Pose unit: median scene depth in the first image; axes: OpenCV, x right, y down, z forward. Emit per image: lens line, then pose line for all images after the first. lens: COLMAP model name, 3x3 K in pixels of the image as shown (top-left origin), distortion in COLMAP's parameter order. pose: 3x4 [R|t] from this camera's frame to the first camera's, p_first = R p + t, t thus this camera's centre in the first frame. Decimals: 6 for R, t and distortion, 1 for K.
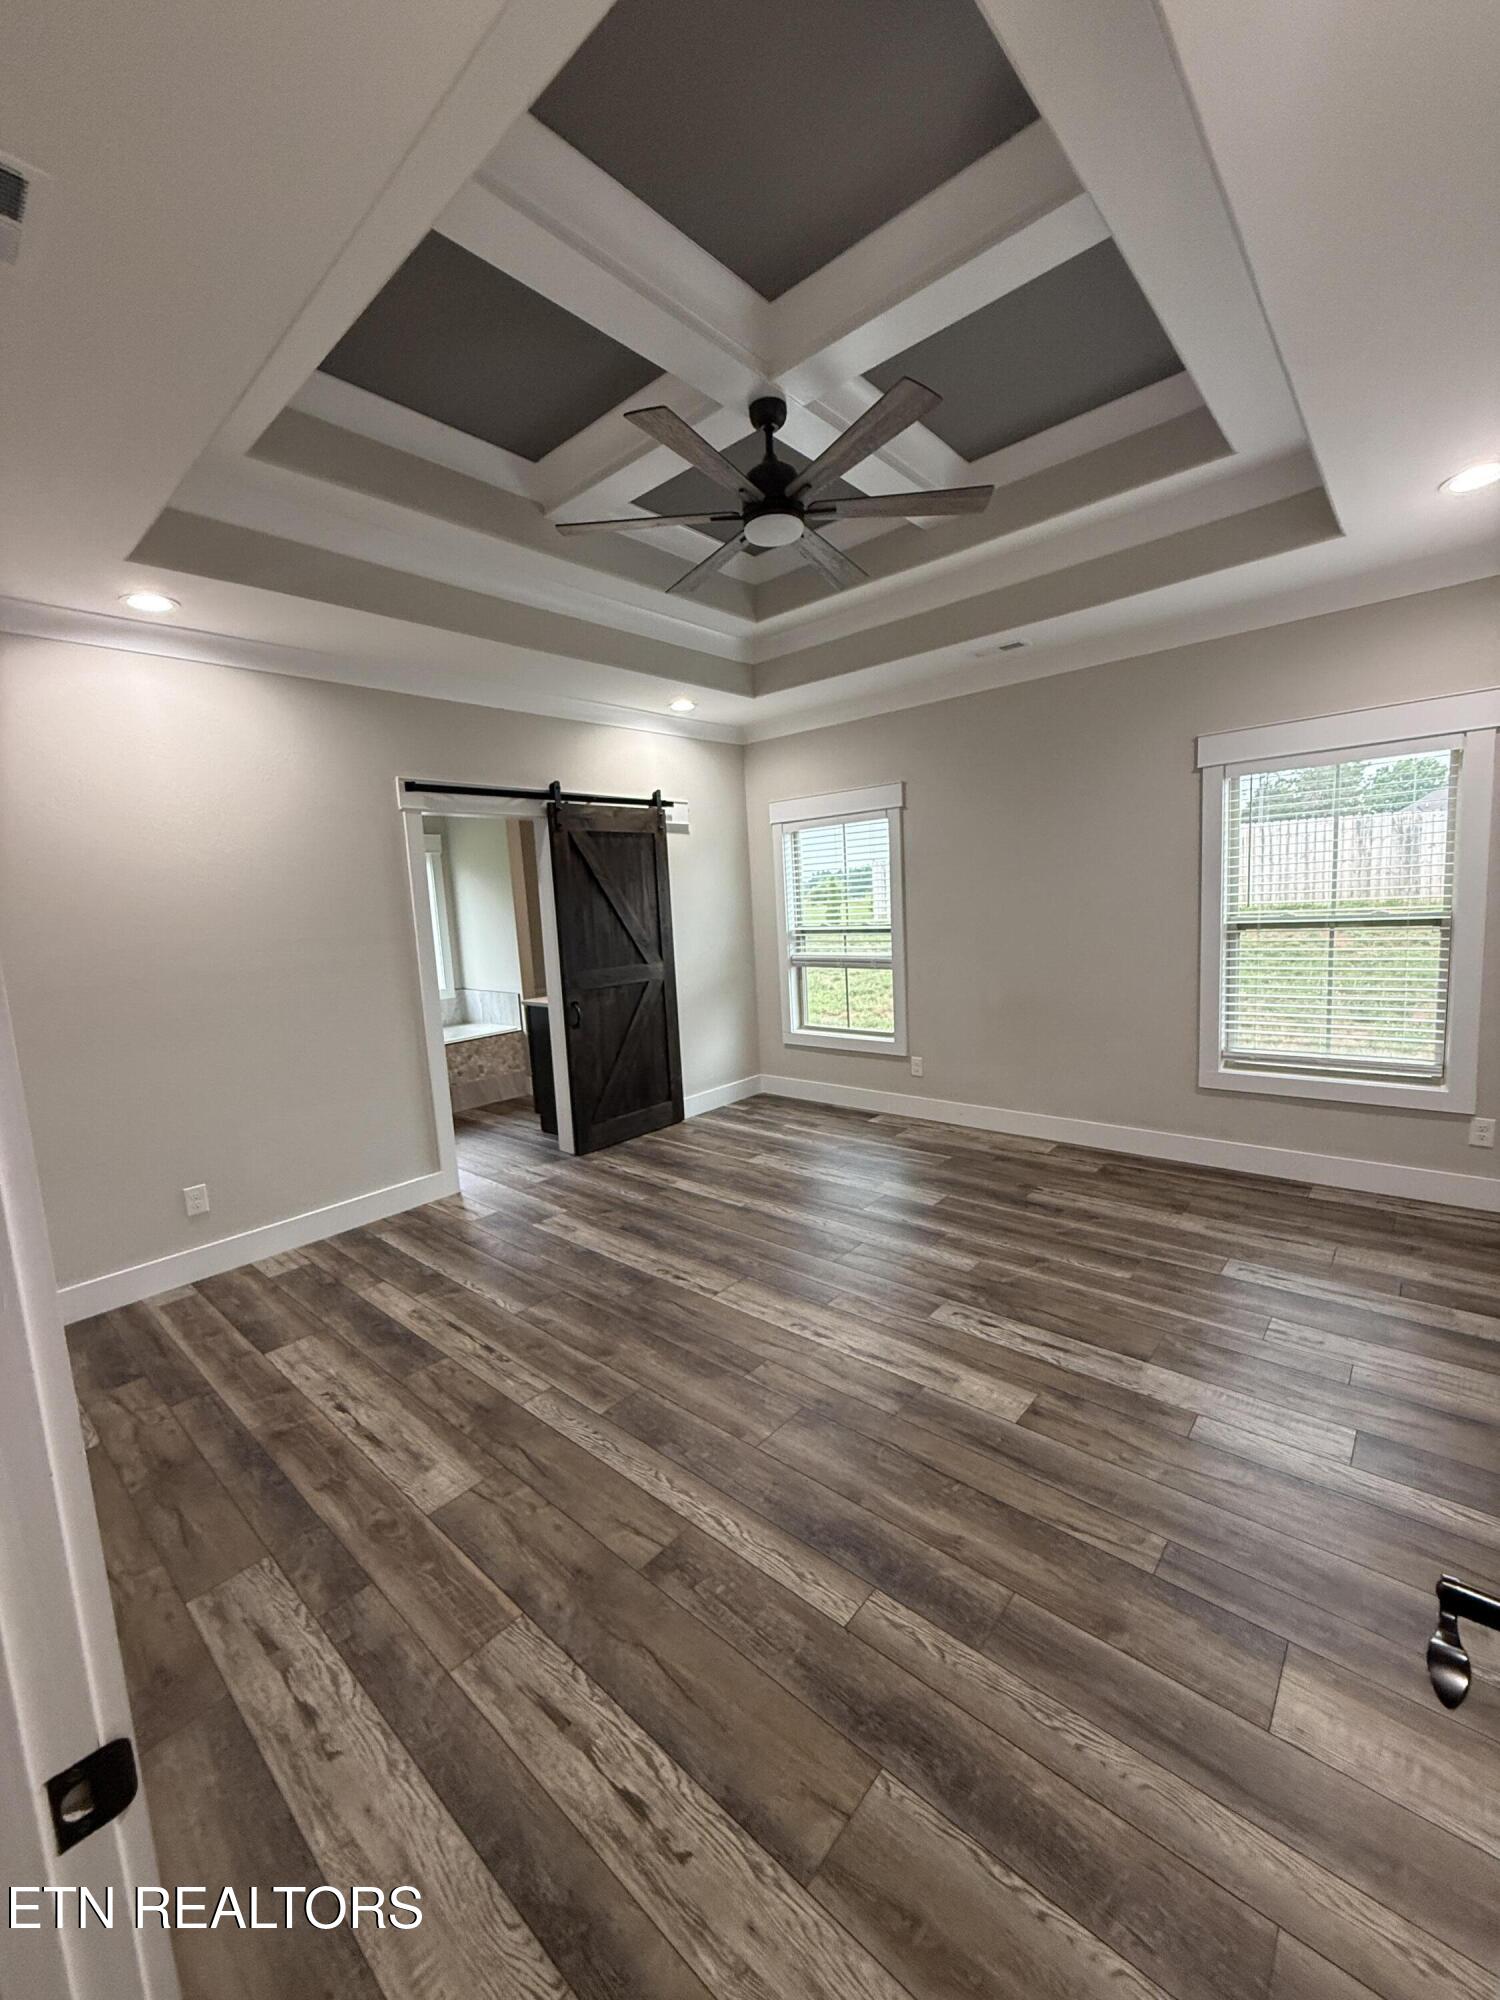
lens RADIAL K [[793.8, 0, 750.6], [0, 793.8, 996.1], [0, 0, 1]] dist [0.002351, 0.000600]
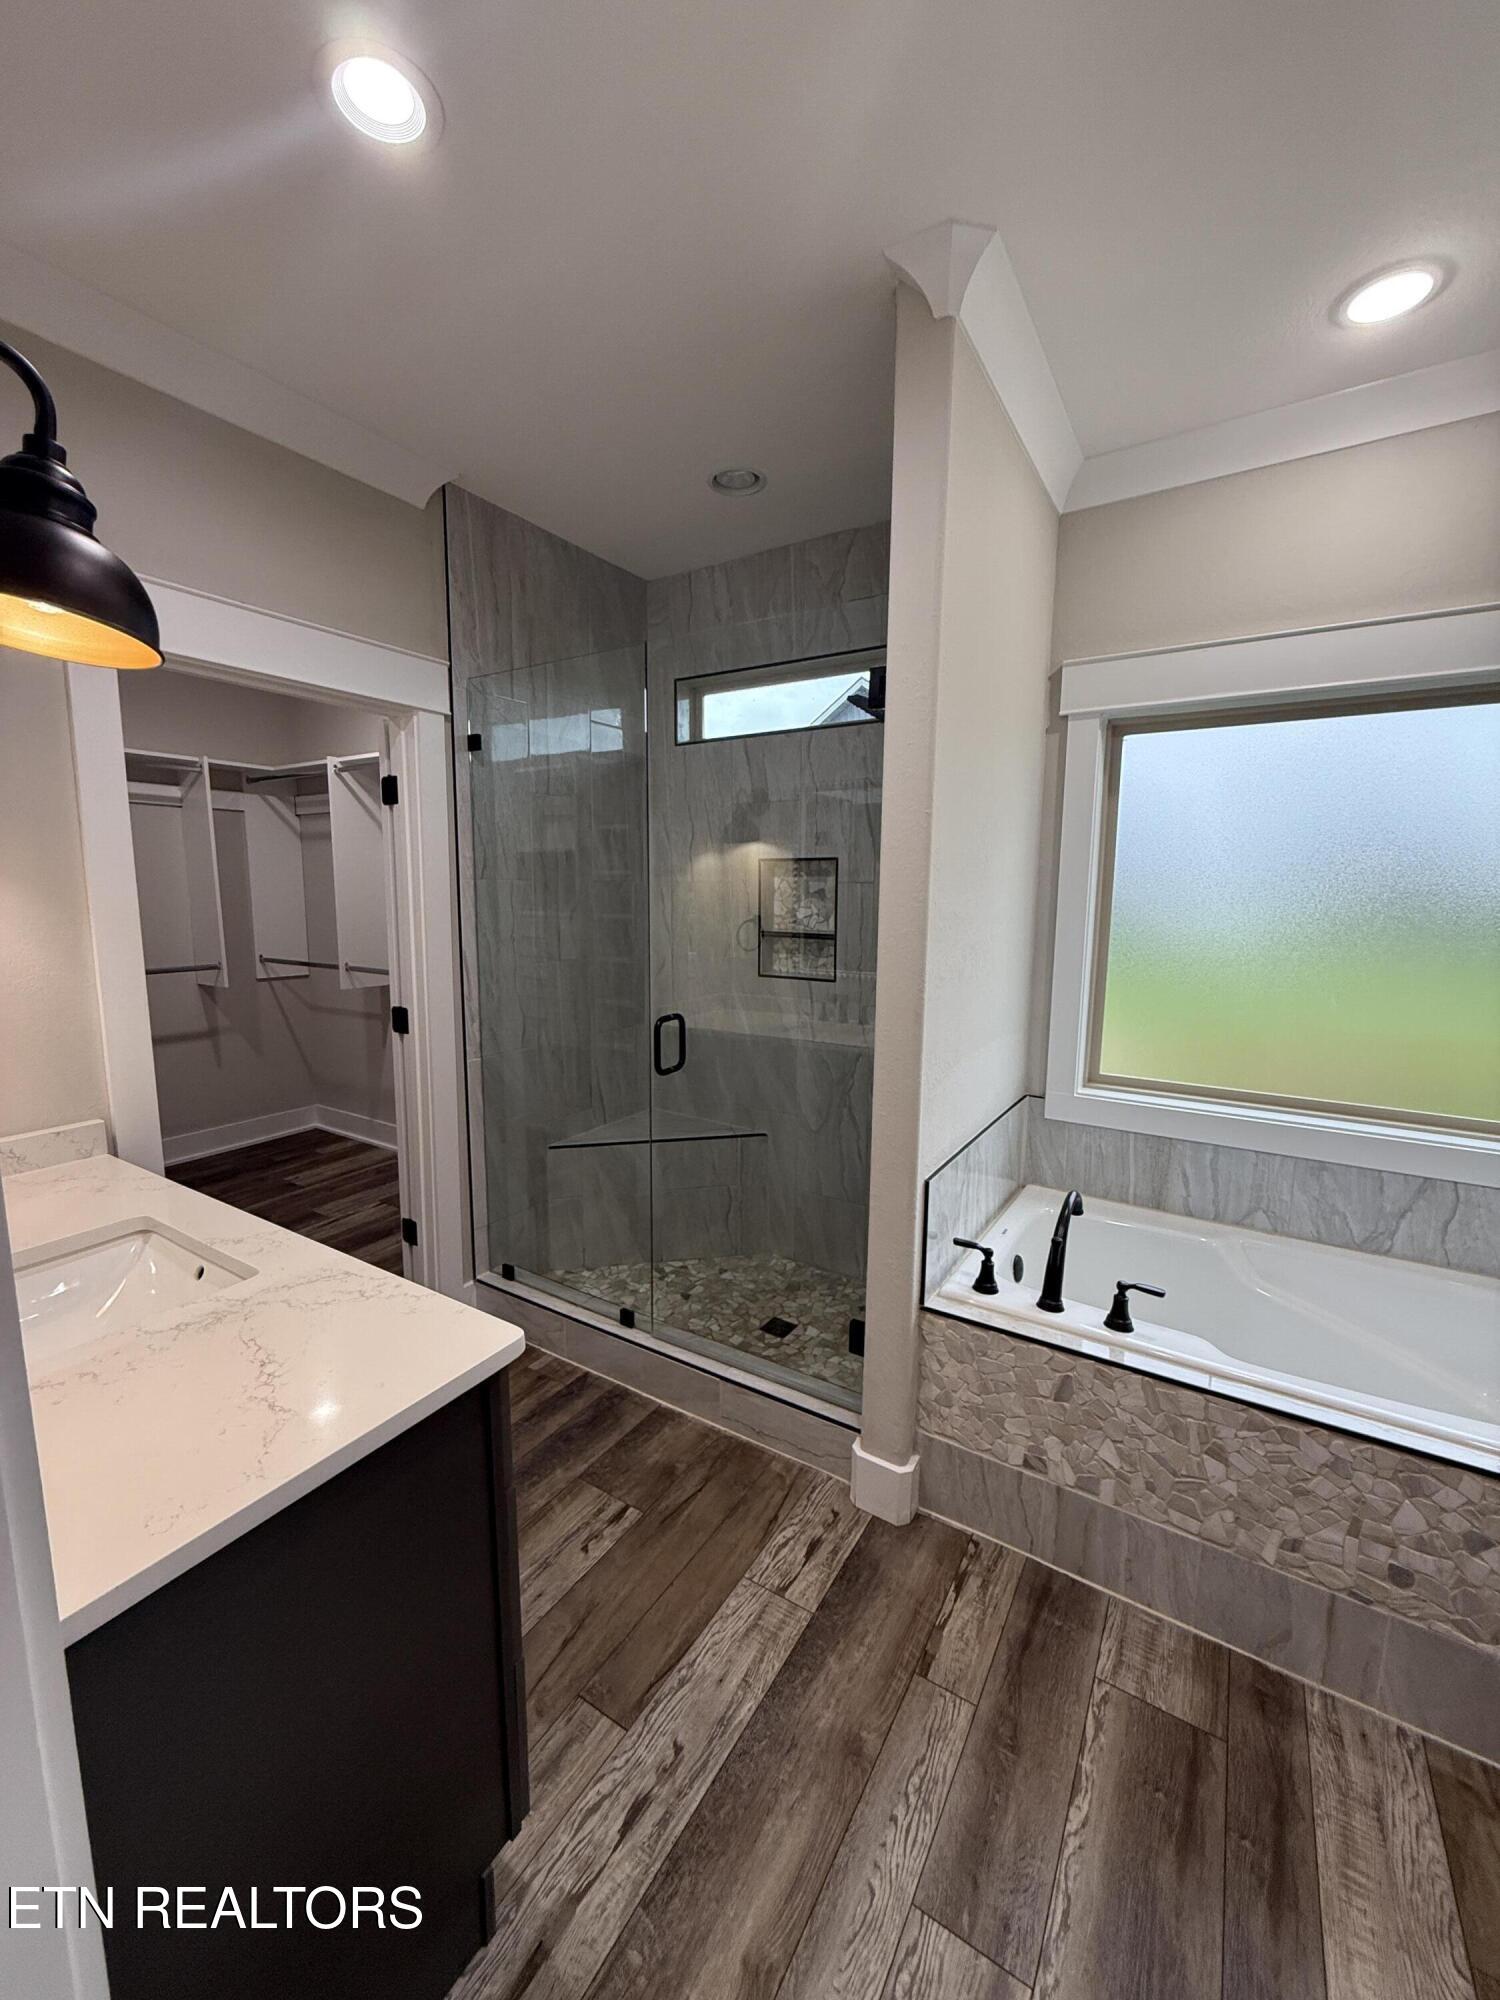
lens RADIAL K [[793.8, 0, 744.3], [0, 793.8, 1004.2], [0, 0, 1]] dist [0.002351, 0.000600]
pose [[-0.160794, -0.108258, 0.981033, -1.088594], [0.102481, 0.986763, 0.125687, -0.077720], [-0.981653, 0.120747, -0.147571, 0.955423]]
